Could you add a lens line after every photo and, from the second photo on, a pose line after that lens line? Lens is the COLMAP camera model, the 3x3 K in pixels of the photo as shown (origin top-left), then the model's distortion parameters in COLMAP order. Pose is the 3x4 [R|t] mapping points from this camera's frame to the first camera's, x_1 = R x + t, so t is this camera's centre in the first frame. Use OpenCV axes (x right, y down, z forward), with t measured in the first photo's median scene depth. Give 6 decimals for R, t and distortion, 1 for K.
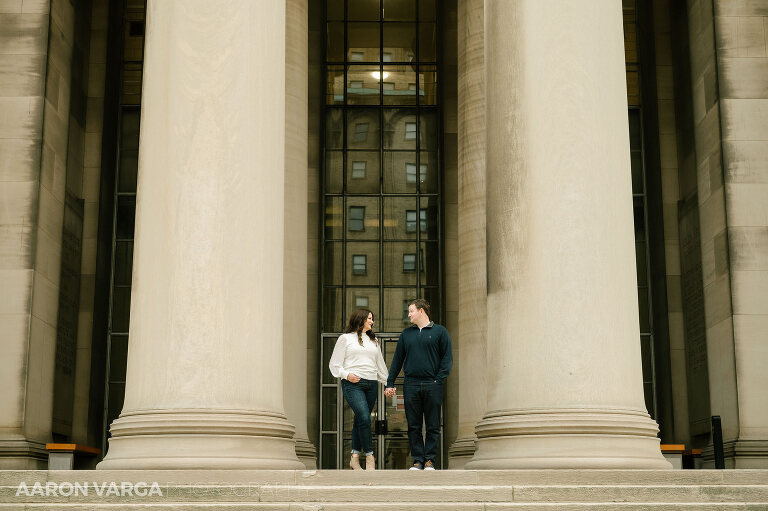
lens RADIAL K [[1175.0, 0, 384.0], [0, 1175.0, 255.5], [0, 0, 1]] dist [0.031013, 0.007412]
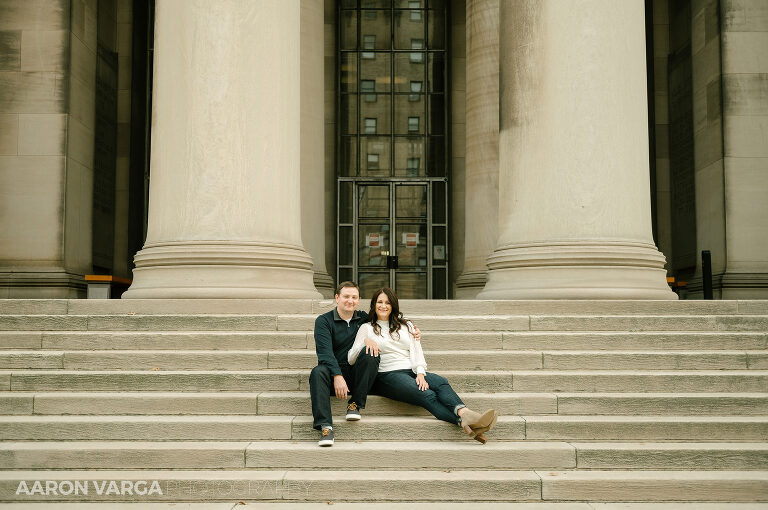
lens RADIAL K [[1253.3, 0, 384.0], [0, 1253.3, 255.0], [0, 0, 1]] dist [0.068681, 0.078902]
pose [[0.999875, 0.001623, -0.015697, 0.007006], [0.000658, 0.989542, 0.144246, -0.026885], [0.015767, -0.144238, 0.989417, -0.145177]]
